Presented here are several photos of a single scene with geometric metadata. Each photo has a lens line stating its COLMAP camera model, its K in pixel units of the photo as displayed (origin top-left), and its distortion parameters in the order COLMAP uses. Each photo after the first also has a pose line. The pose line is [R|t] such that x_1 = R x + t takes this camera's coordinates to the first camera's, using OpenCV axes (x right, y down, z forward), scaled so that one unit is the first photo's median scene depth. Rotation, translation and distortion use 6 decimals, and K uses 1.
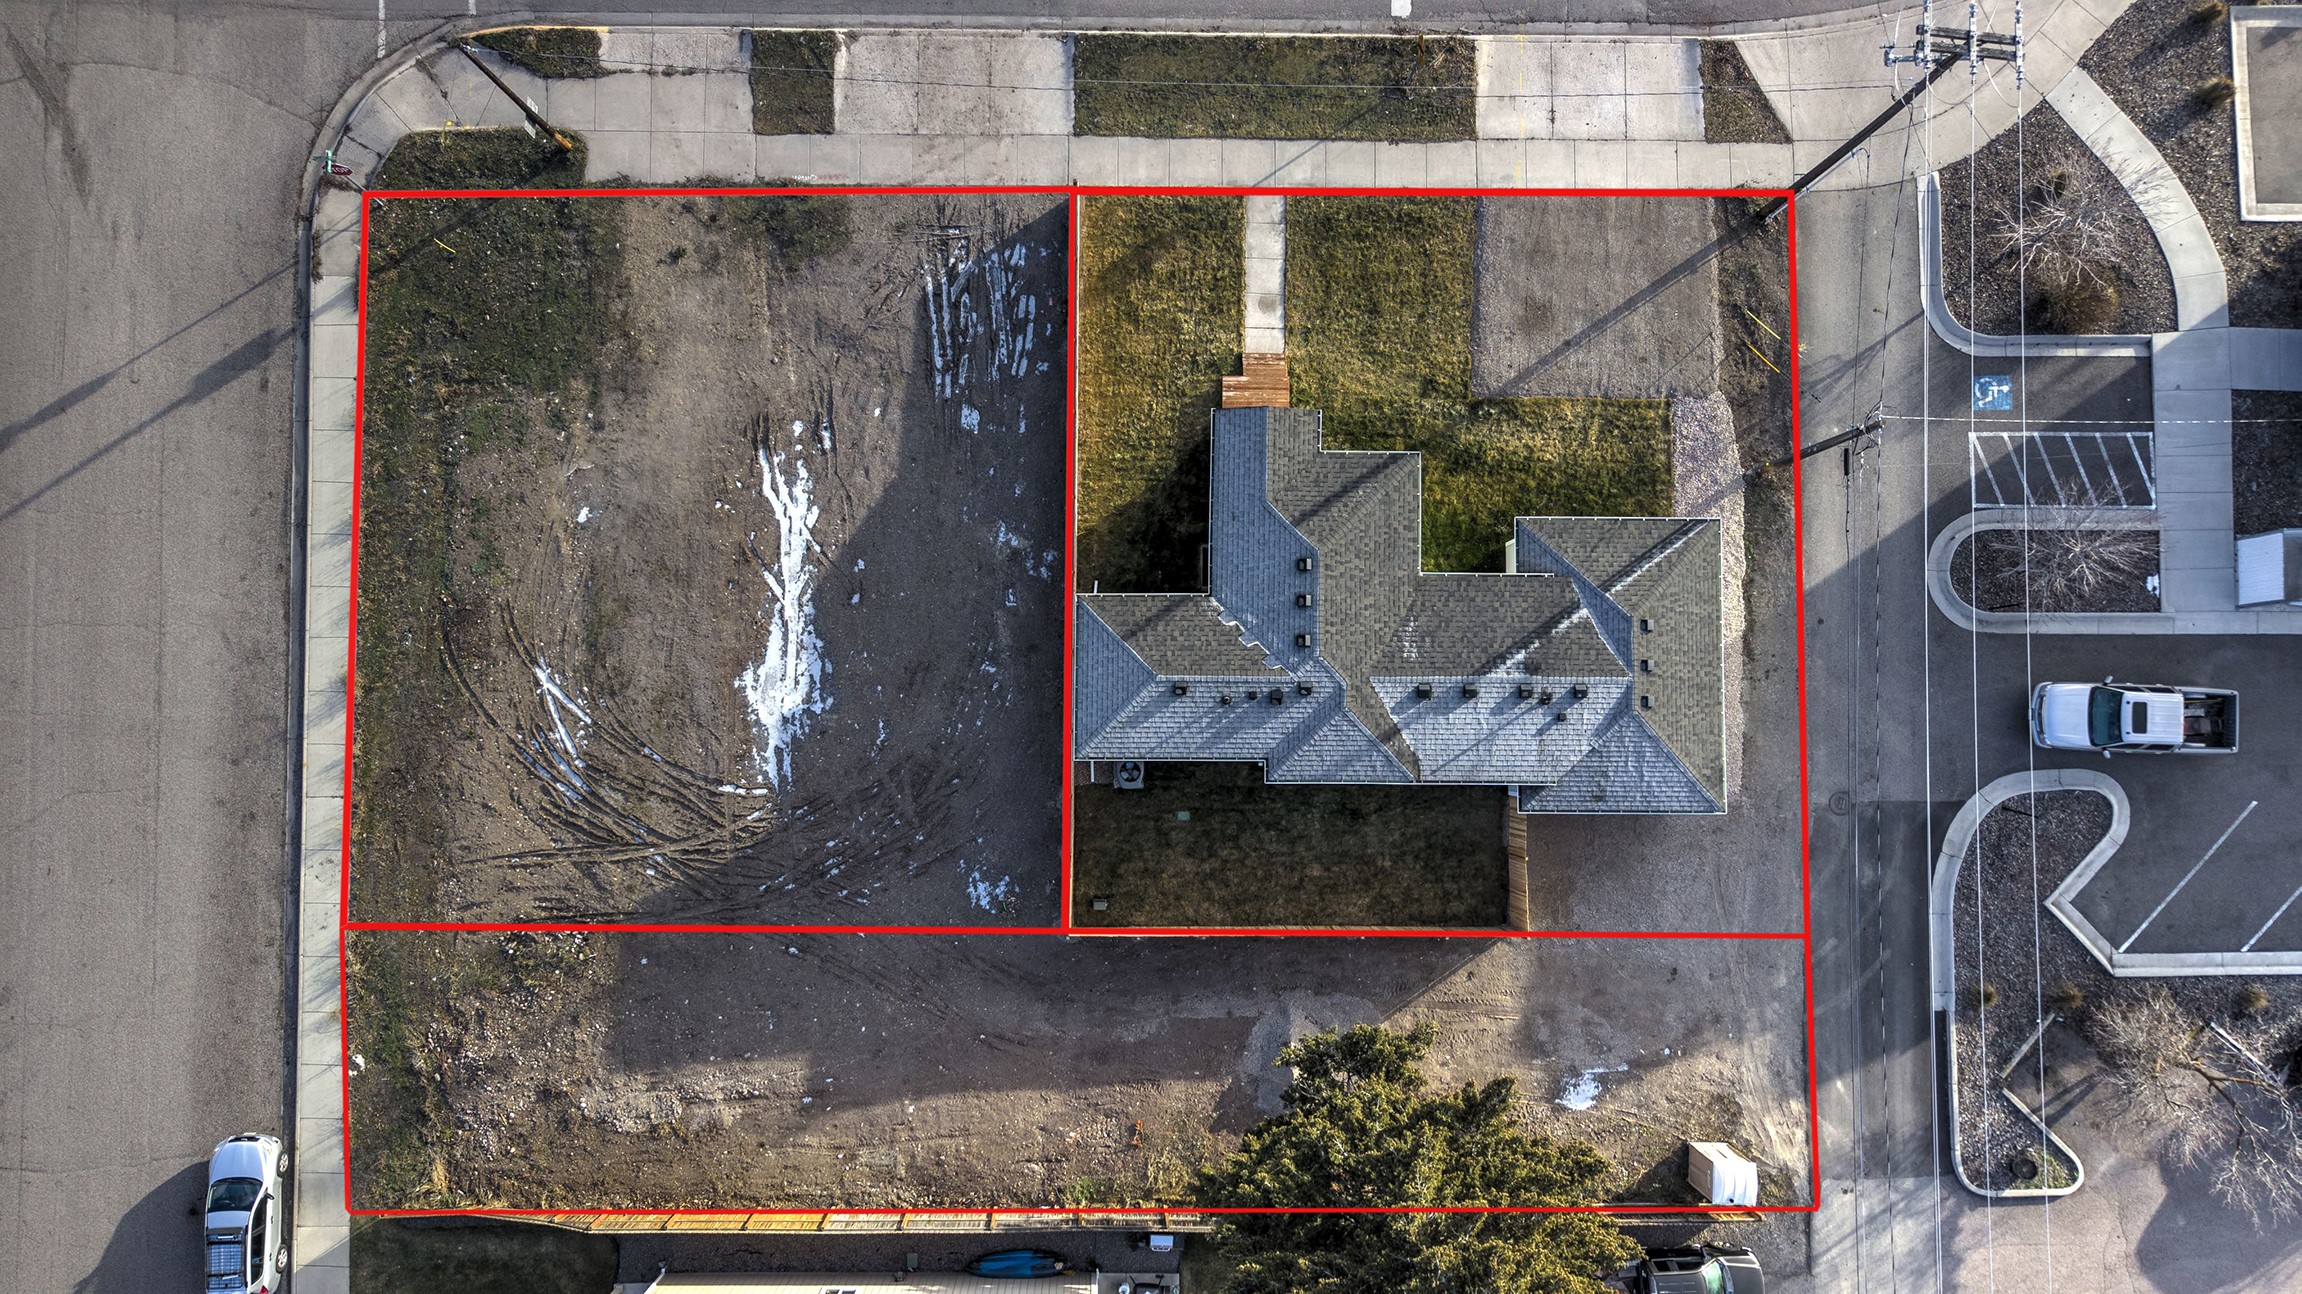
lens RADIAL K [[1541.4, 0, 1157.2], [0, 1541.4, 646.7], [0, 0, 1]] dist [0.018629, -0.025937]
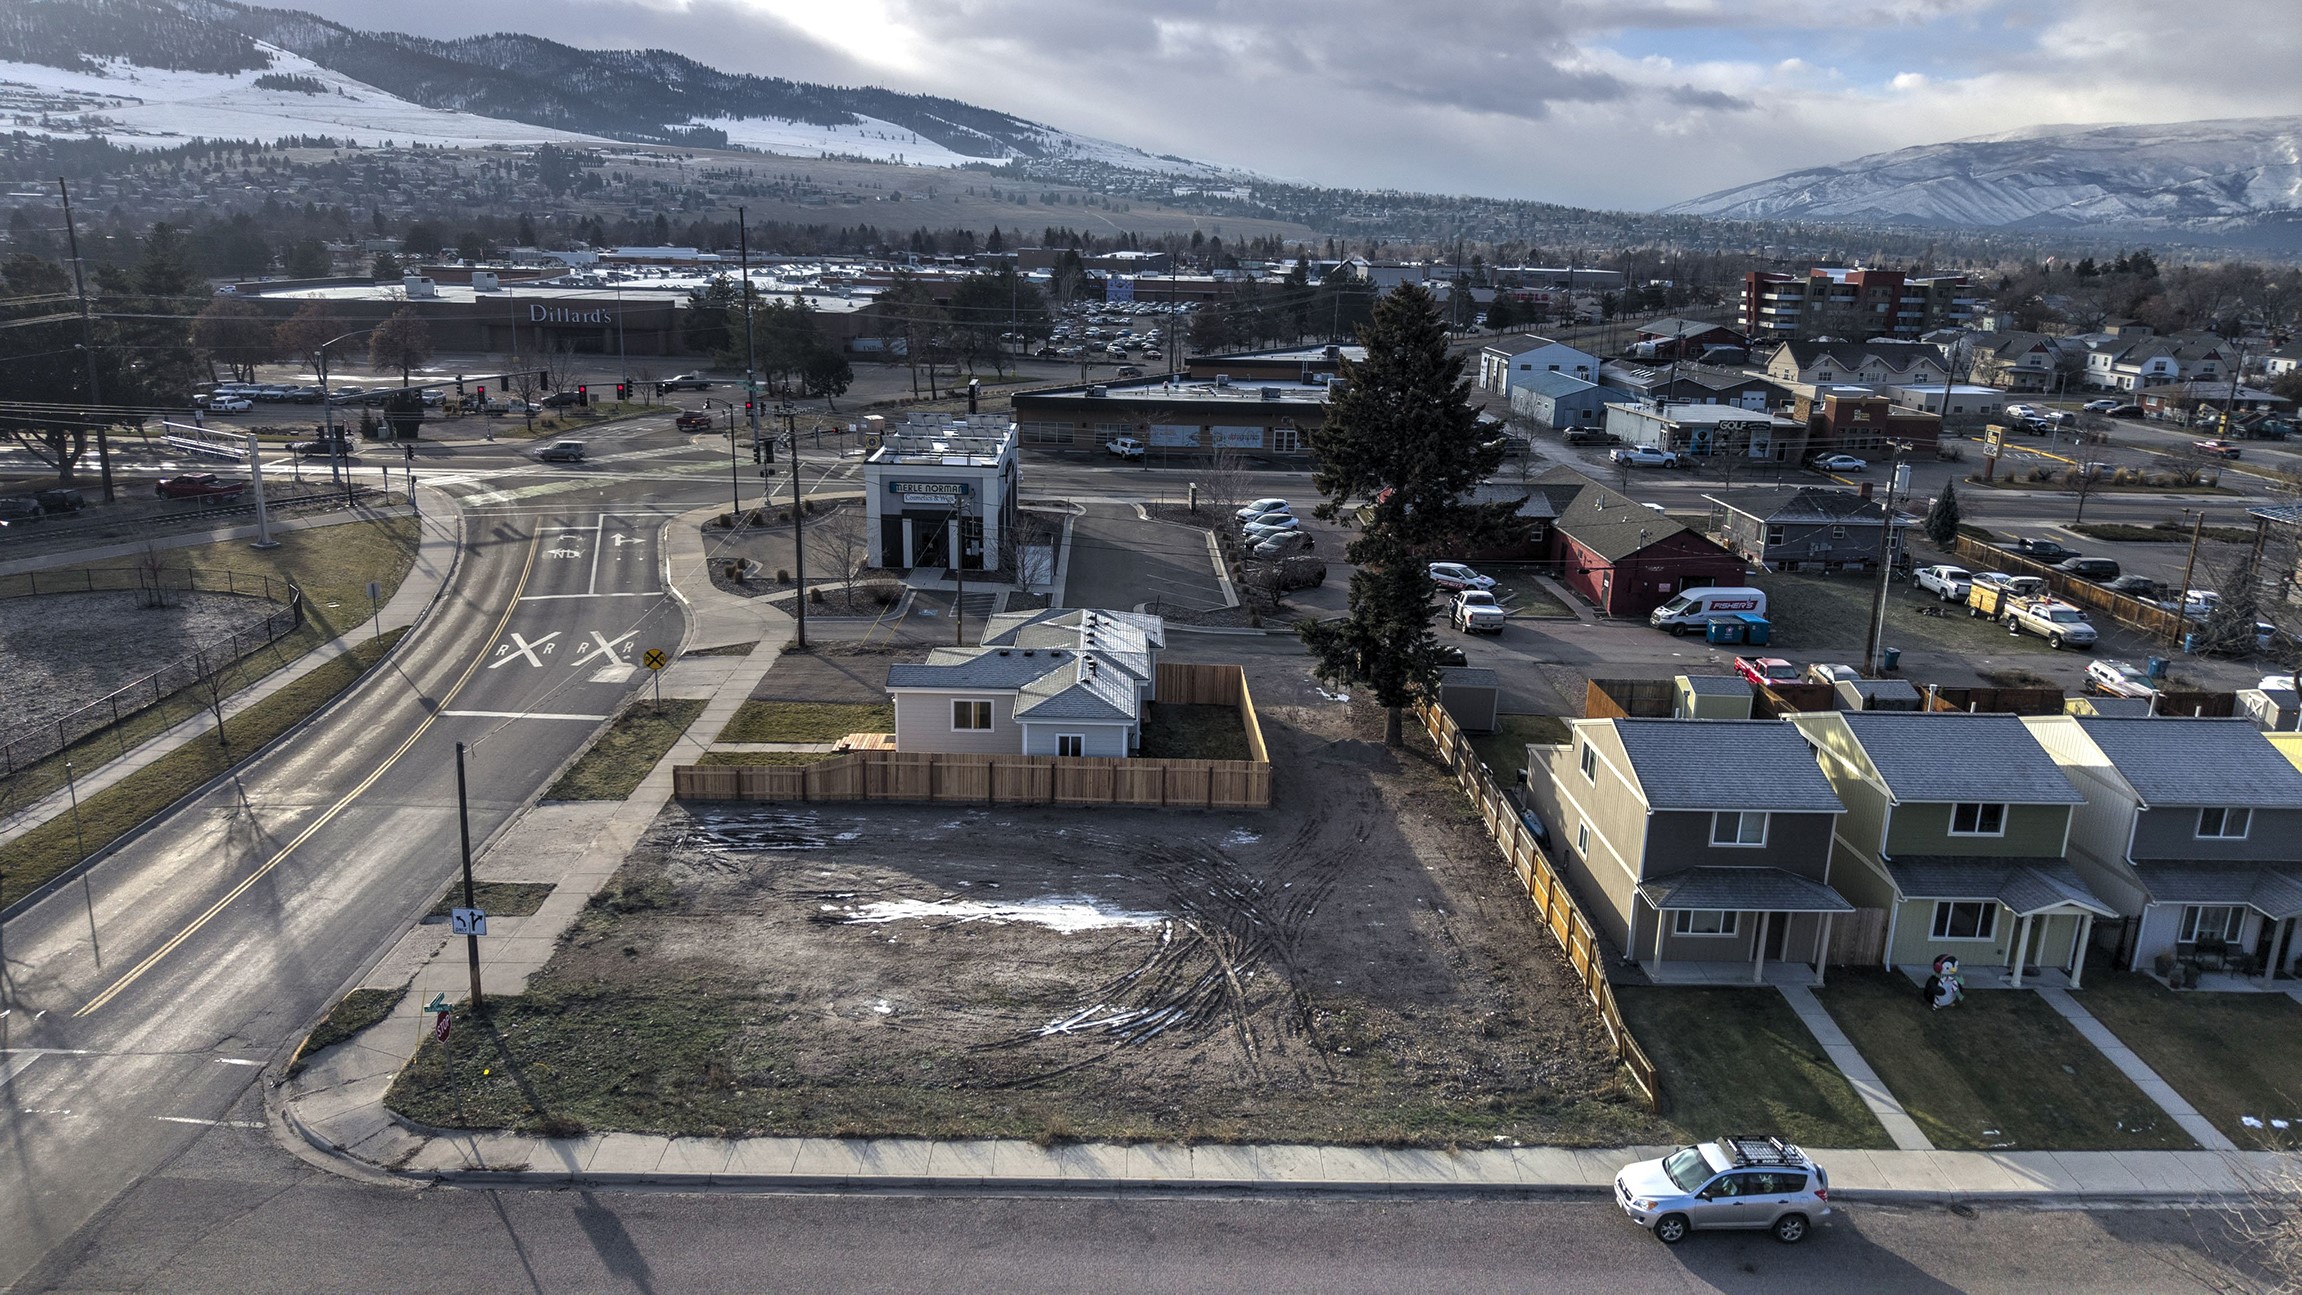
lens RADIAL K [[1541.4, 0, 1155.6], [0, 1541.4, 645.6], [0, 0, 1]] dist [0.018629, -0.025937]
pose [[-0.023840, -0.294062, 0.955489, -1.206482], [0.996222, 0.072845, 0.047276, 0.019909], [-0.083504, 0.953006, 0.291215, 0.498127]]
